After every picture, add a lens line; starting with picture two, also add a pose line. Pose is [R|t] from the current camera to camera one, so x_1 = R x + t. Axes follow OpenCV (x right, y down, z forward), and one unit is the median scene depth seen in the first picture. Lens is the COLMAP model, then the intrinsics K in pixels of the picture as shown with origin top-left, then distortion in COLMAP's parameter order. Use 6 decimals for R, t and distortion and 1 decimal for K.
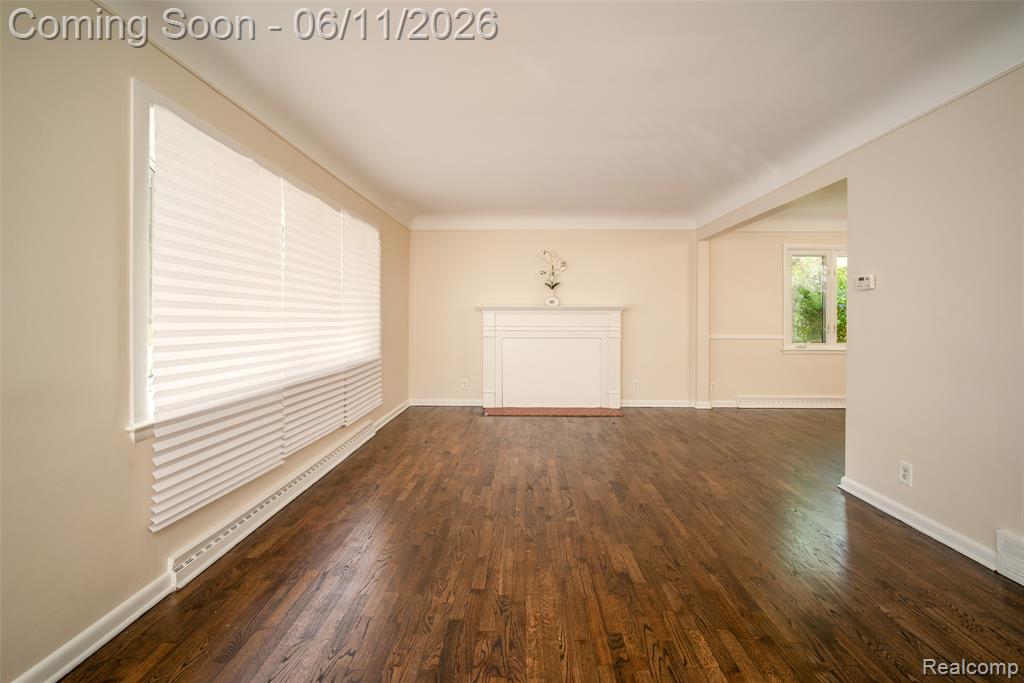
lens RADIAL K [[432.5, 0, 518.1], [0, 432.5, 318.3], [0, 0, 1]] dist [-0.010594, 0.003255]
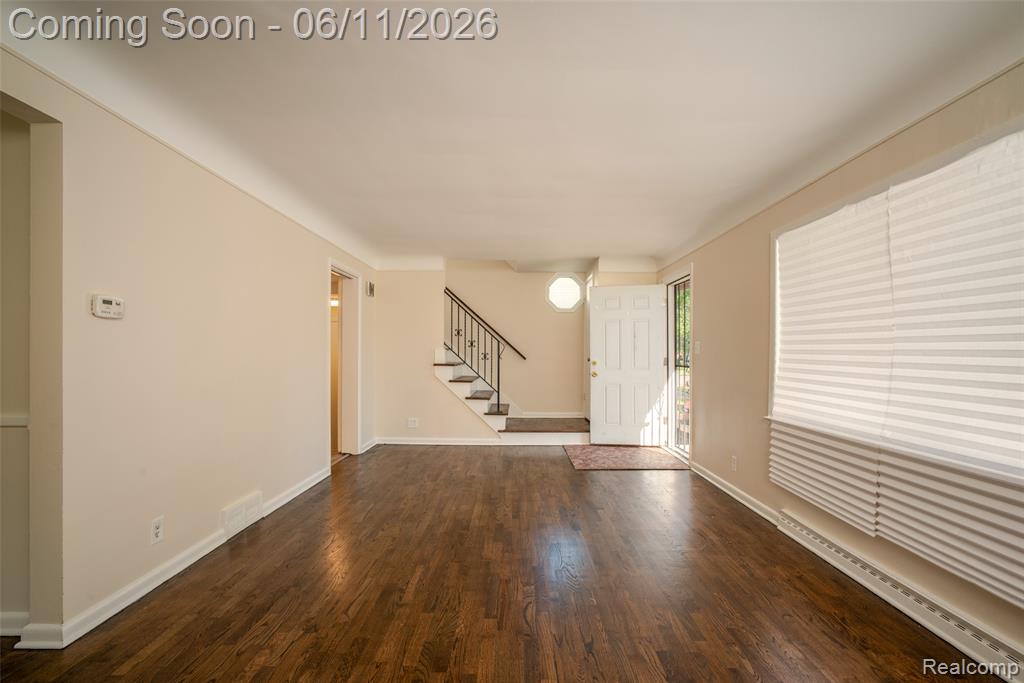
lens RADIAL K [[432.5, 0, 510.9], [0, 432.5, 349.0], [0, 0, 1]] dist [-0.010594, 0.003255]
pose [[-0.999947, -0.007772, -0.006742, 0.089735], [-0.007703, 0.999917, -0.010279, -0.007929], [0.006822, -0.010227, -0.999924, 1.005814]]
